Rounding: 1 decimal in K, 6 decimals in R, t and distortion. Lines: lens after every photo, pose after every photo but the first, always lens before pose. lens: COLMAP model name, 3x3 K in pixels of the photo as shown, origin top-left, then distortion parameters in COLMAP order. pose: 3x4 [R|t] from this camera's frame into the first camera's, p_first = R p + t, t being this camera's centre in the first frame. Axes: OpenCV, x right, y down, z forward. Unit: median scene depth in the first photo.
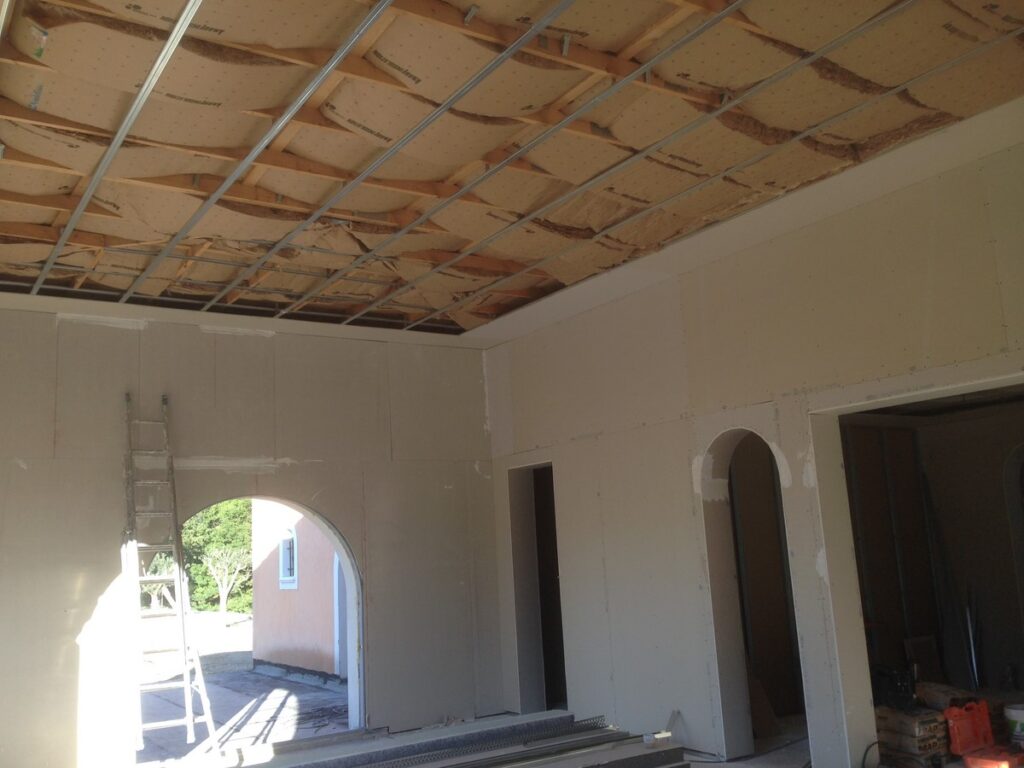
lens RADIAL K [[945.2, 0, 511.9], [0, 945.2, 368.1], [0, 0, 1]] dist [0.071864, -0.123532]
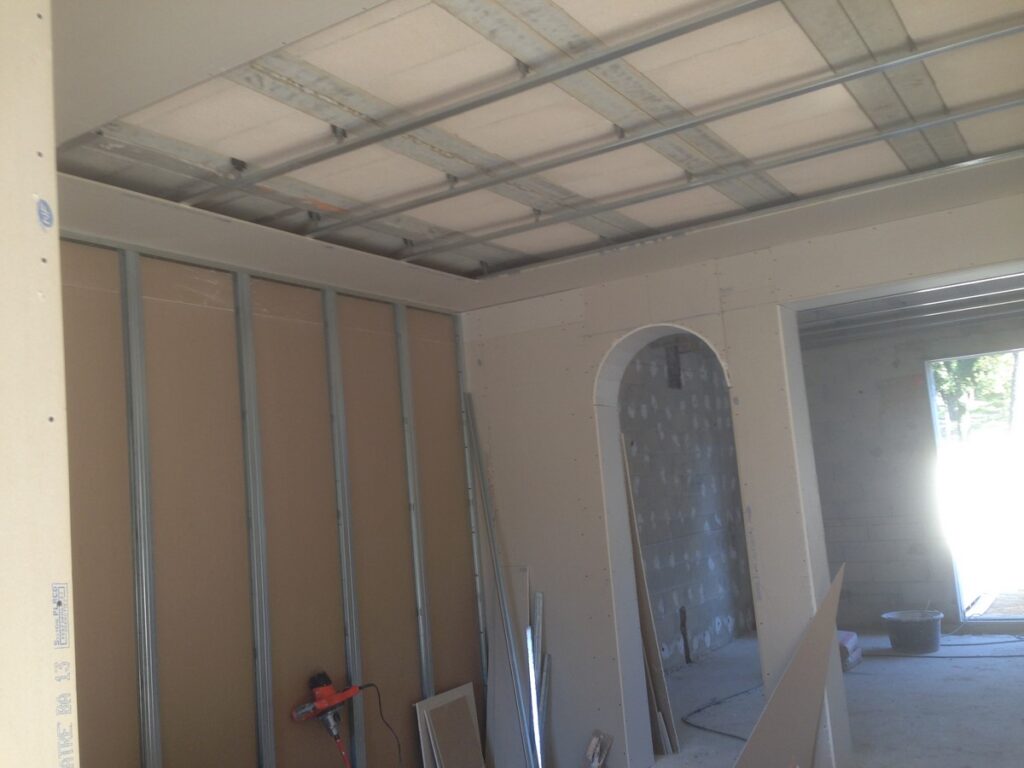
lens RADIAL K [[951.1, 0, 508.5], [0, 951.1, 387.0], [0, 0, 1]] dist [0.074316, 0.001428]
pose [[0.907131, 0.019951, 0.420376, 0.335060], [-0.041327, 0.998271, 0.041803, 0.126197], [-0.418815, -0.055293, 0.906387, 0.742426]]
